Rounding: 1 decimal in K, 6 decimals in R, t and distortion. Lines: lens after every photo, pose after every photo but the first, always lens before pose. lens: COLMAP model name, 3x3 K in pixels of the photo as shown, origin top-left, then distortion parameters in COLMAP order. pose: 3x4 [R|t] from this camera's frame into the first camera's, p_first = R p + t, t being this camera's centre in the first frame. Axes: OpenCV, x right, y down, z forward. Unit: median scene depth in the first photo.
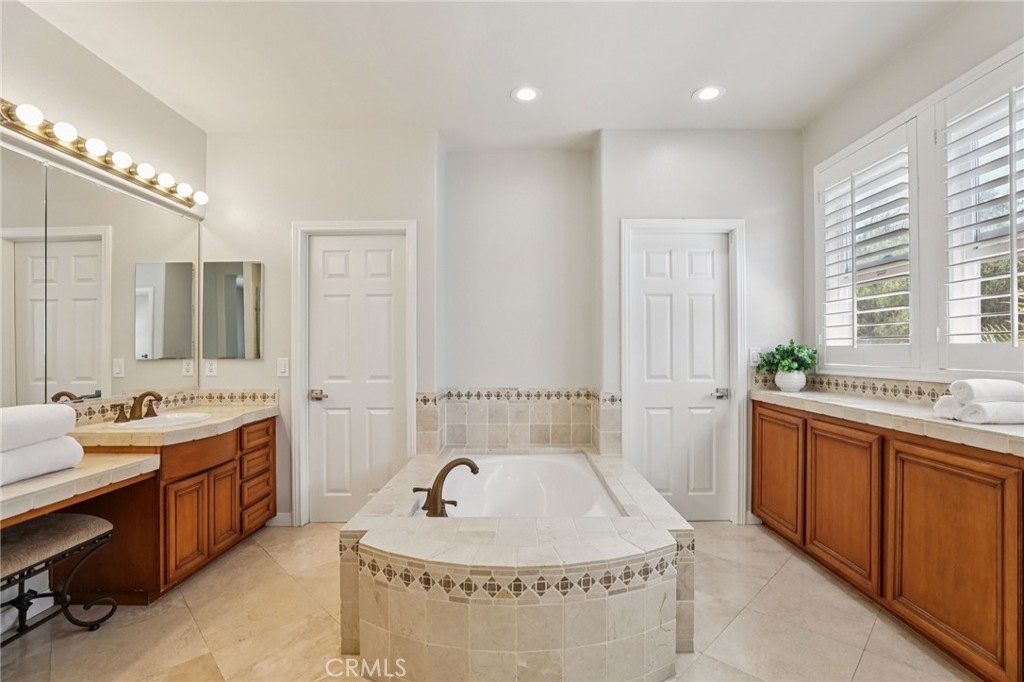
lens RADIAL K [[472.7, 0, 514.0], [0, 472.7, 346.6], [0, 0, 1]] dist [-0.038145, 0.009238]
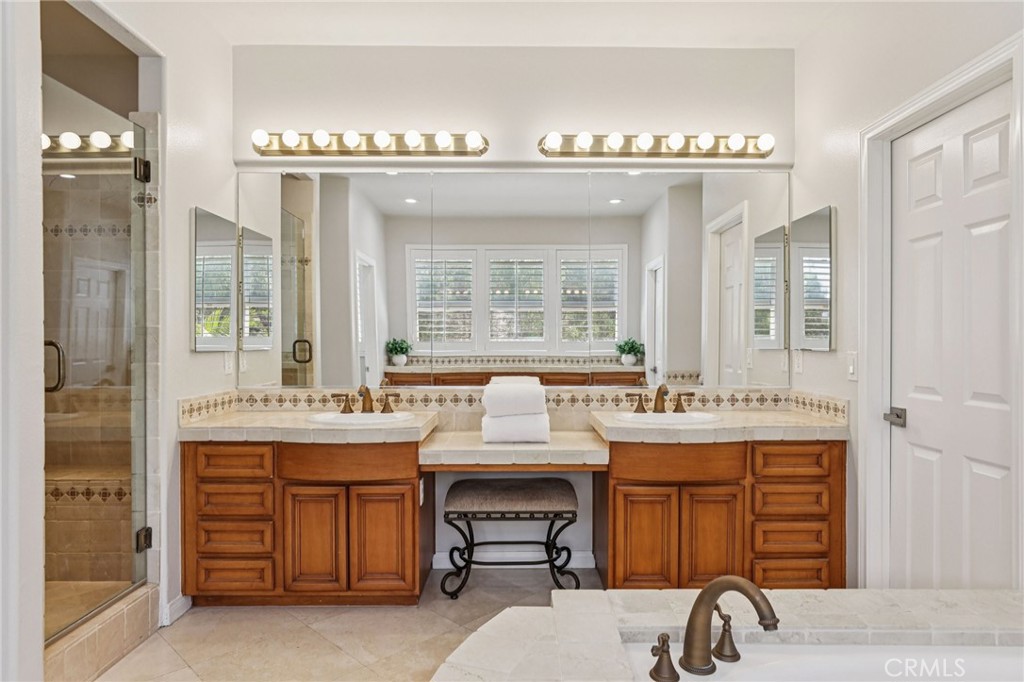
lens RADIAL K [[618.5, 0, 513.5], [0, 618.5, 343.6], [0, 0, 1]] dist [0.005025, 0.001363]
pose [[0.002256, 0.010137, -0.999946, 0.422481], [0.013236, 0.999861, 0.010166, -0.000266], [0.999910, -0.013258, 0.002122, 0.672686]]
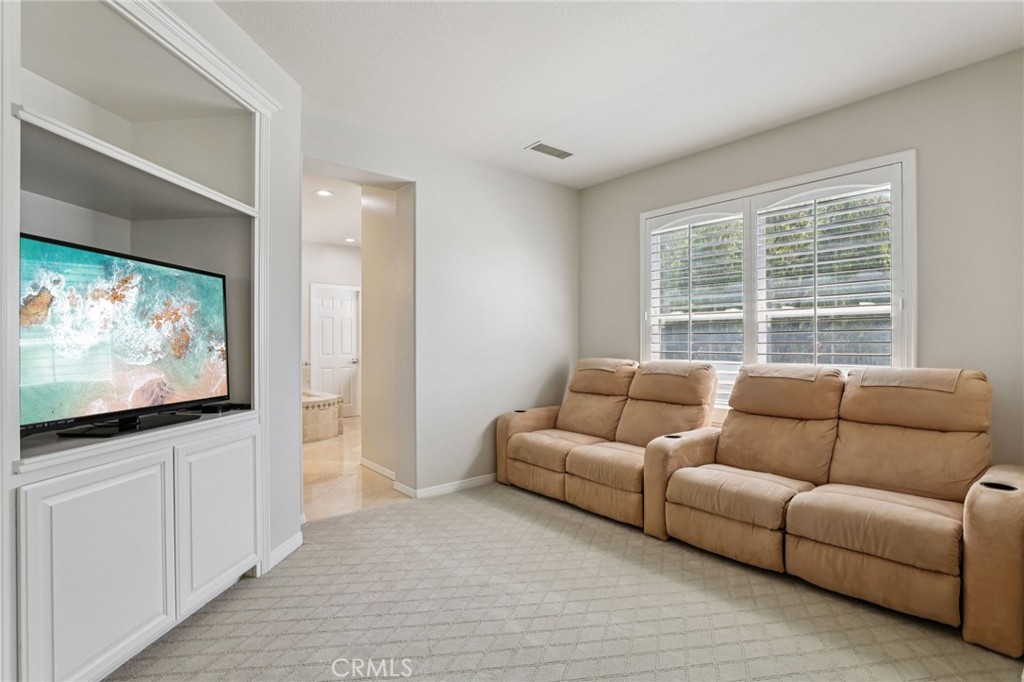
lens RADIAL K [[494.4, 0, 517.3], [0, 494.4, 341.1], [0, 0, 1]] dist [-0.004910, -0.000371]
pose [[0.761324, 0.002177, 0.648368, -0.686438], [-0.006038, 0.999975, 0.003734, -0.014736], [-0.648343, -0.006758, 0.761318, -1.790914]]
